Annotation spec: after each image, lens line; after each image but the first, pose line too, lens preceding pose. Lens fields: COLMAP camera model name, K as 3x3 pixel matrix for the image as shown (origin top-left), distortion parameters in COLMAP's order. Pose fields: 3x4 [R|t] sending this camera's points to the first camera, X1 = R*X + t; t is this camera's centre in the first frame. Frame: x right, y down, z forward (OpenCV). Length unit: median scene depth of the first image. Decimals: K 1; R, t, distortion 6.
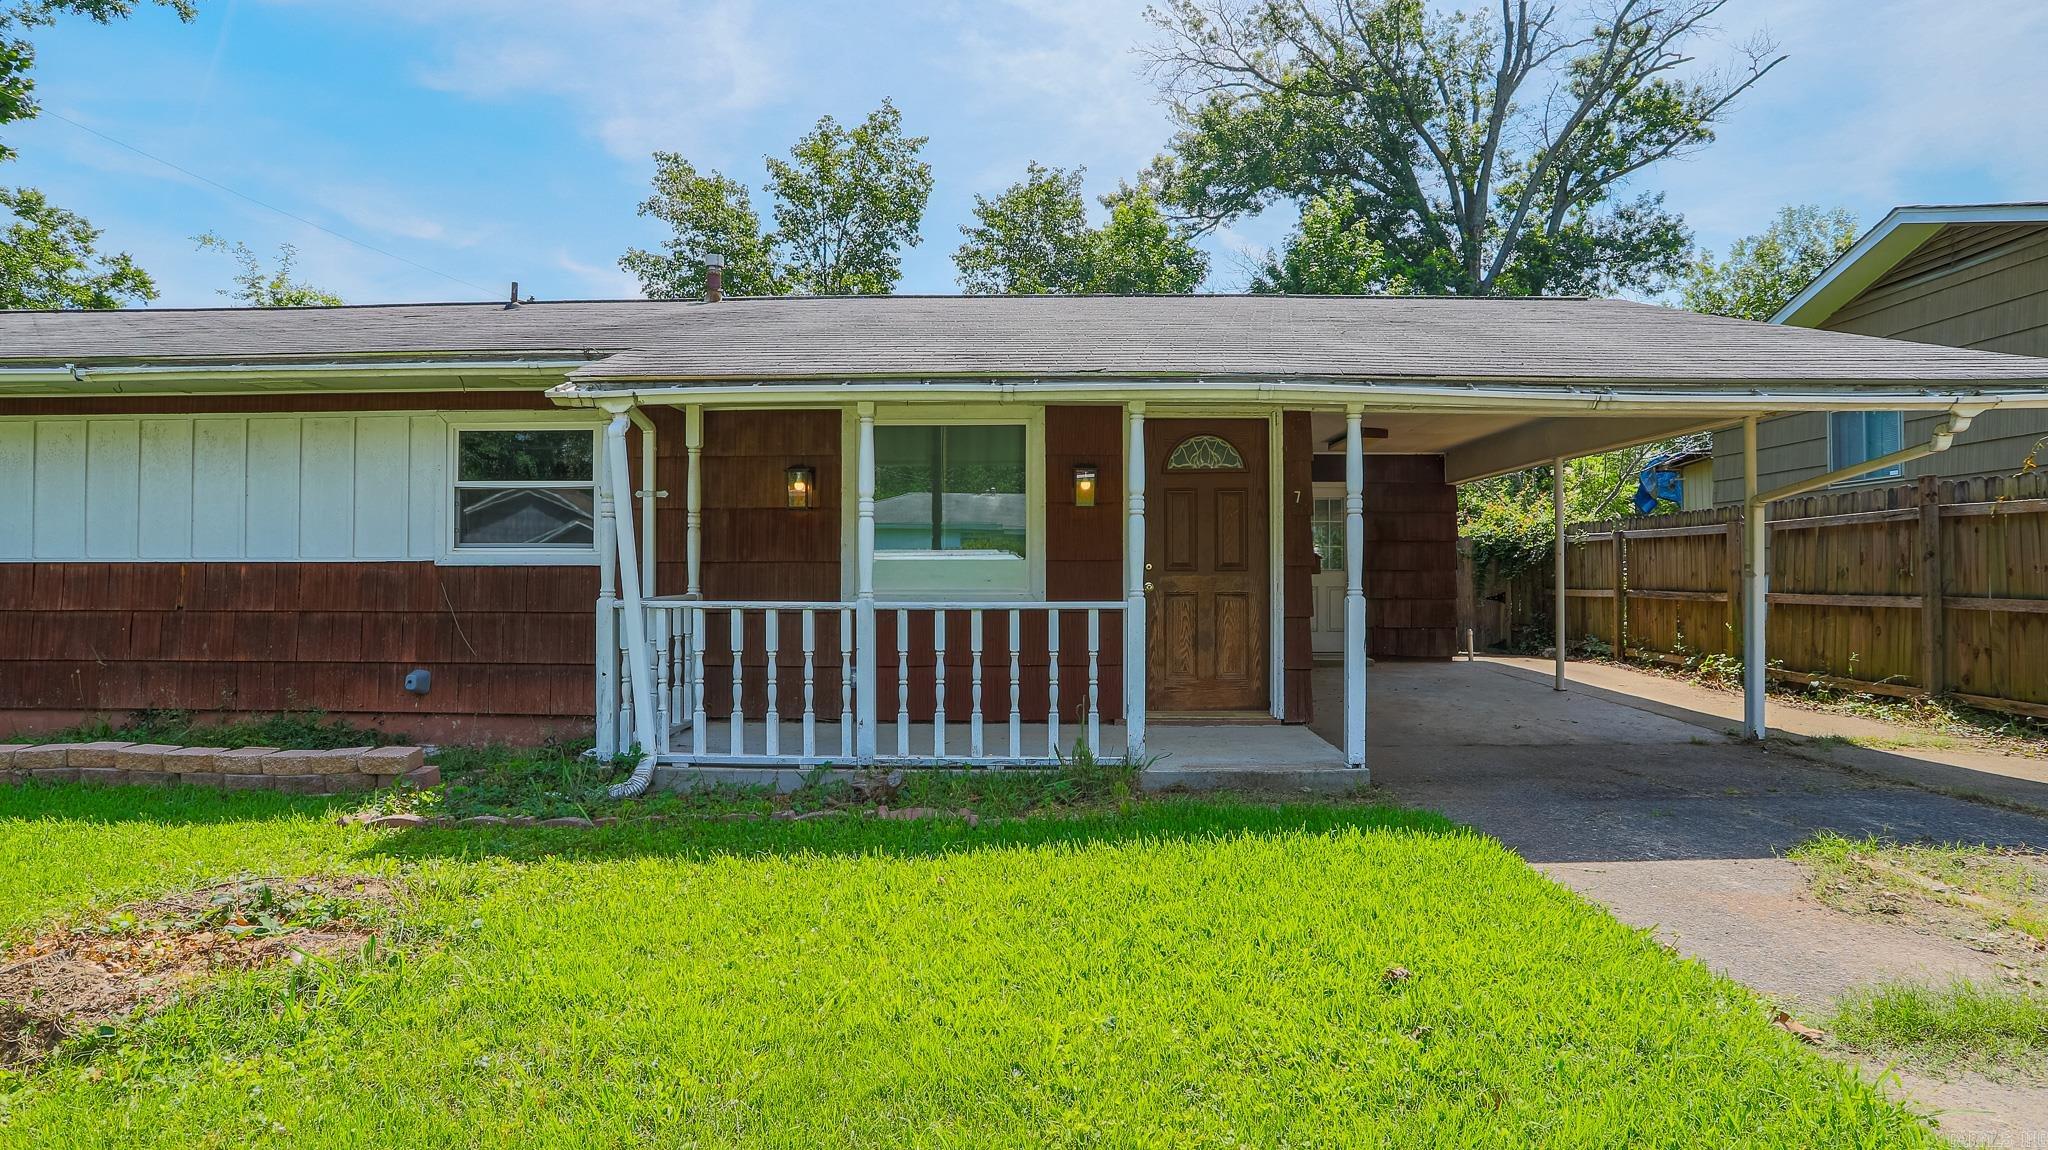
lens RADIAL K [[1052.6, 0, 1013.7], [0, 1052.6, 567.7], [0, 0, 1]] dist [-0.081672, 0.033817]
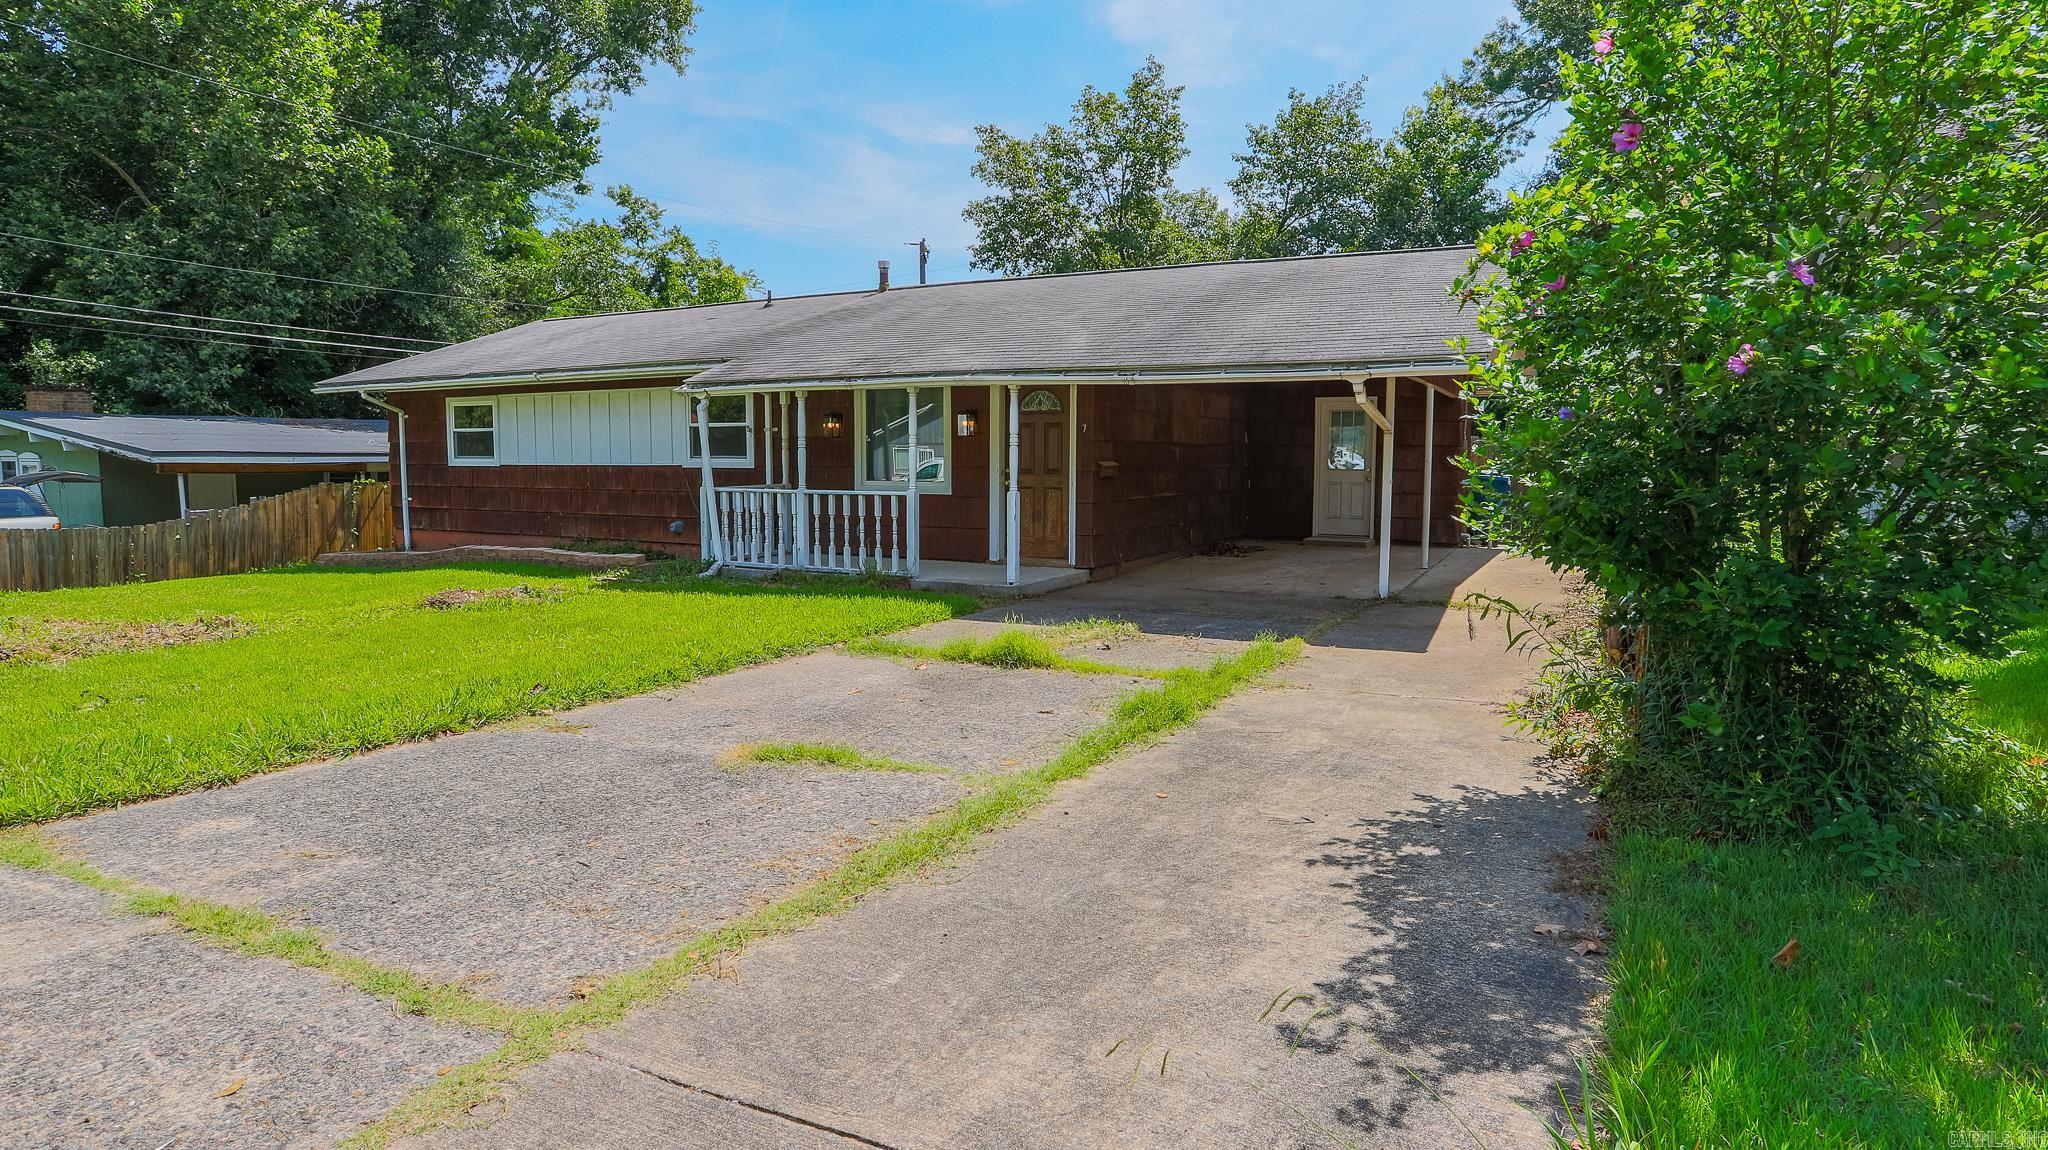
lens RADIAL K [[1052.6, 0, 1013.7], [0, 1052.6, 567.7], [0, 0, 1]] dist [-0.081672, 0.033817]
pose [[0.894507, 0.050565, -0.444186, 0.361177], [-0.000362, 0.993664, 0.112388, -0.014637], [0.447055, -0.100371, 0.888858, -0.200750]]
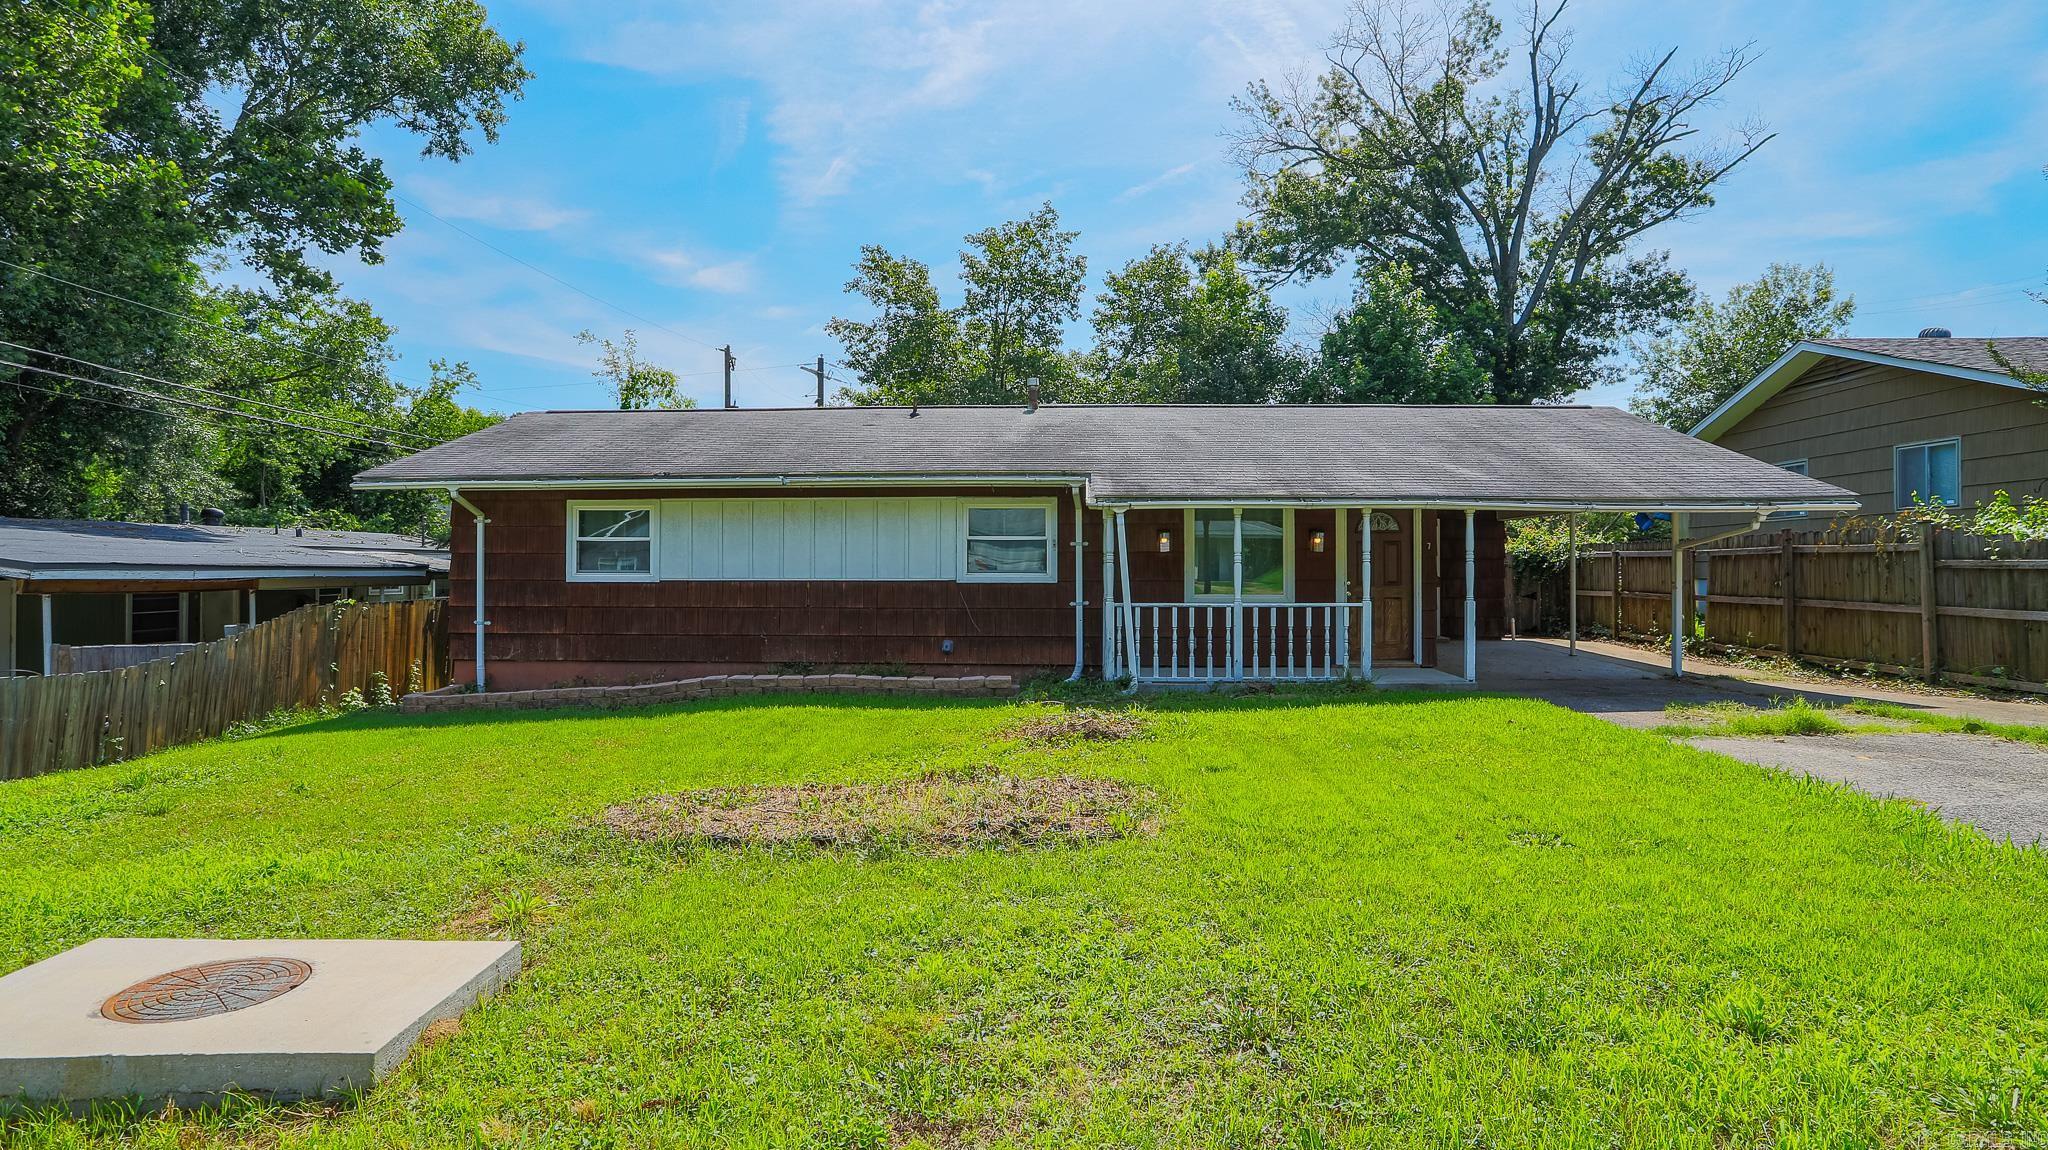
lens RADIAL K [[1005.7, 0, 1024.0], [0, 1005.7, 575.0], [0, 0, 1]] dist [-0.063080, 0.001383]
pose [[0.999566, -0.000340, -0.029472, -0.160764], [0.000746, 0.999905, 0.013774, -0.016423], [0.029464, -0.013790, 0.999471, -0.321256]]
